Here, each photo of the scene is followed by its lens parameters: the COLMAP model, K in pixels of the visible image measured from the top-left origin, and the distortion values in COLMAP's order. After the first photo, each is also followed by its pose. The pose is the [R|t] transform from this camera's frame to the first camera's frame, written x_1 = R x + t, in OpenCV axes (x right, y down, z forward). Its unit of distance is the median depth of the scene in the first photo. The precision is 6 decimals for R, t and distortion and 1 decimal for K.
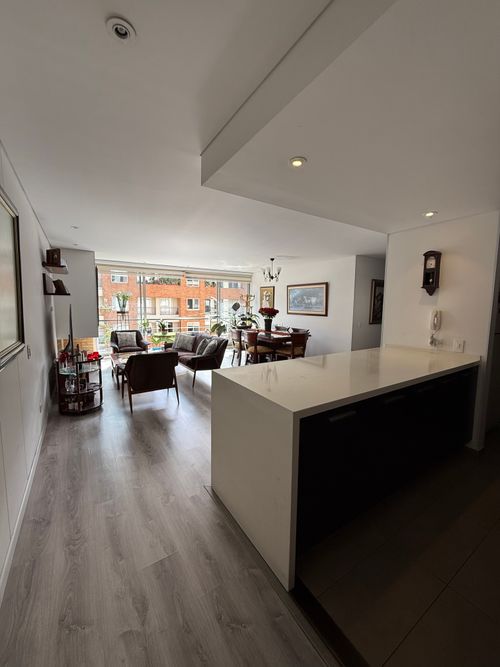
lens RADIAL K [[266.7, 0, 250.4], [0, 266.7, 332.4], [0, 0, 1]] dist [-0.001005, 0.000681]
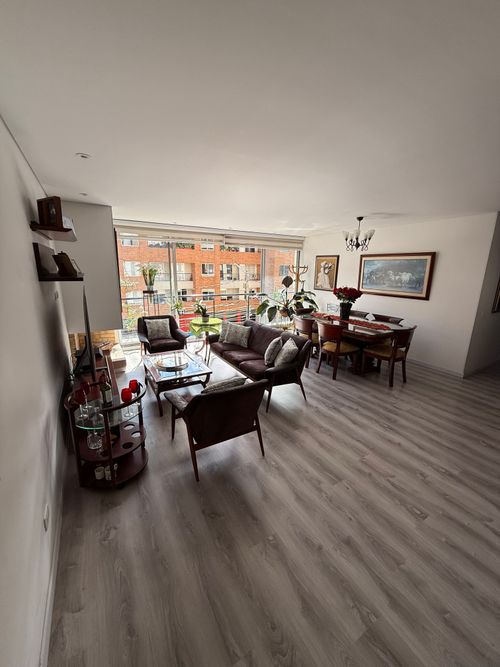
lens RADIAL K [[266.7, 0, 249.8], [0, 266.7, 331.9], [0, 0, 1]] dist [-0.001005, 0.000681]
pose [[0.999329, 0.013796, -0.033937, -0.193515], [-0.009287, 0.991523, 0.129602, -0.072044], [0.035437, -0.129200, 0.990985, 0.279485]]
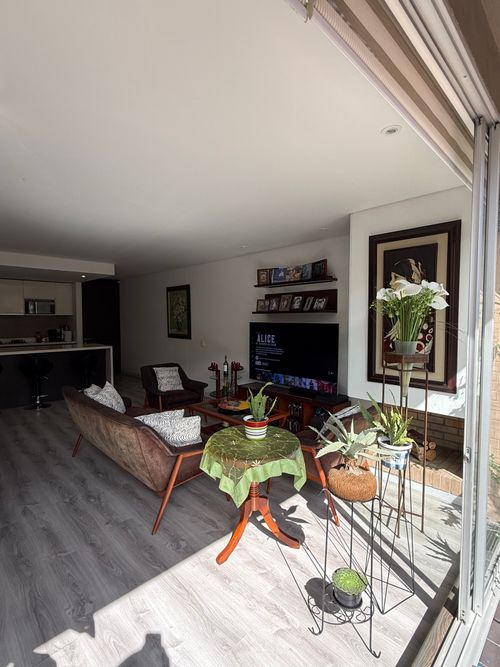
lens RADIAL K [[331.1, 0, 249.3], [0, 331.1, 332.0], [0, 0, 1]] dist [-0.000585, 0.000559]
pose [[-0.981017, -0.002968, -0.193901, -0.287141], [-0.031639, 0.988935, 0.144938, -0.172508], [0.191326, 0.148322, -0.970255, 1.509256]]
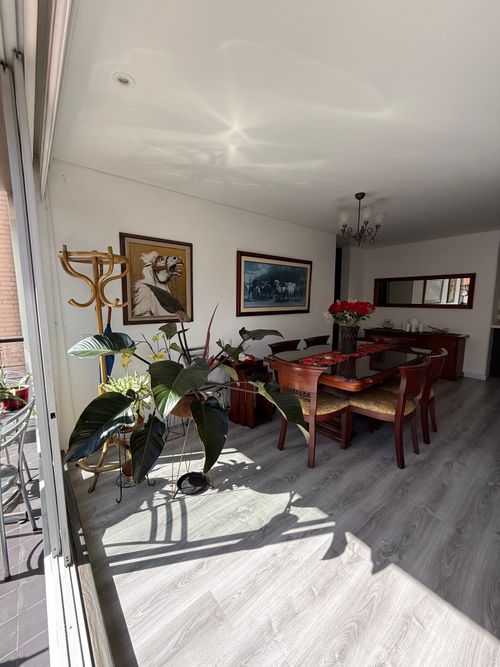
lens RADIAL K [[266.7, 0, 251.4], [0, 266.7, 331.9], [0, 0, 1]] dist [-0.001005, 0.000681]
pose [[-0.124551, -0.136285, 0.982809, -0.408321], [0.101000, 0.983635, 0.149200, -0.142466], [-0.987059, 0.117846, -0.108748, 1.364906]]
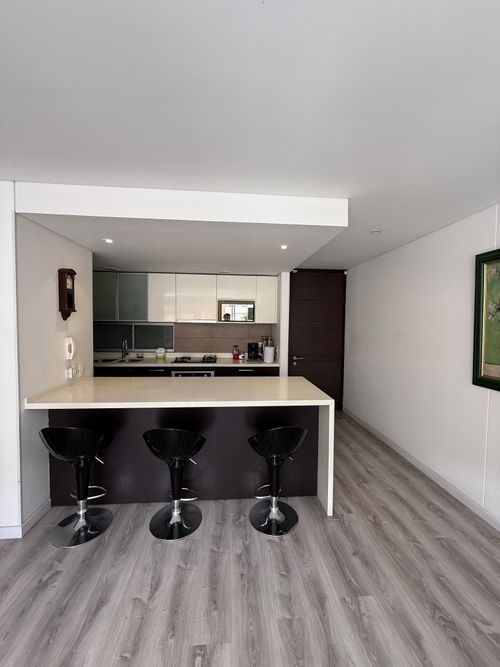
lens RADIAL K [[266.7, 0, 250.1], [0, 266.7, 331.4], [0, 0, 1]] dist [-0.001005, 0.000681]
pose [[-0.881935, -0.037360, 0.469888, -0.119754], [0.027788, 0.991000, 0.130947, -0.097029], [-0.470551, 0.128544, -0.872960, 0.721669]]
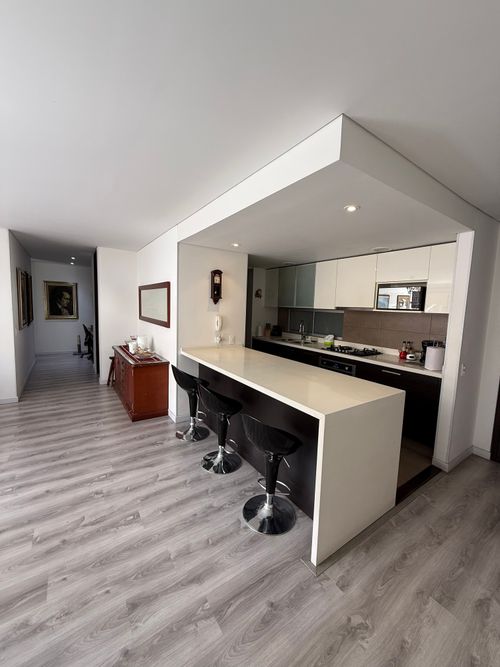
lens RADIAL K [[266.7, 0, 249.8], [0, 266.7, 332.4], [0, 0, 1]] dist [-0.001005, 0.000681]
pose [[-0.028889, -0.110224, 0.993487, -0.305261], [0.068632, 0.991337, 0.111981, -0.067236], [-0.997224, 0.071420, -0.021073, 0.428730]]
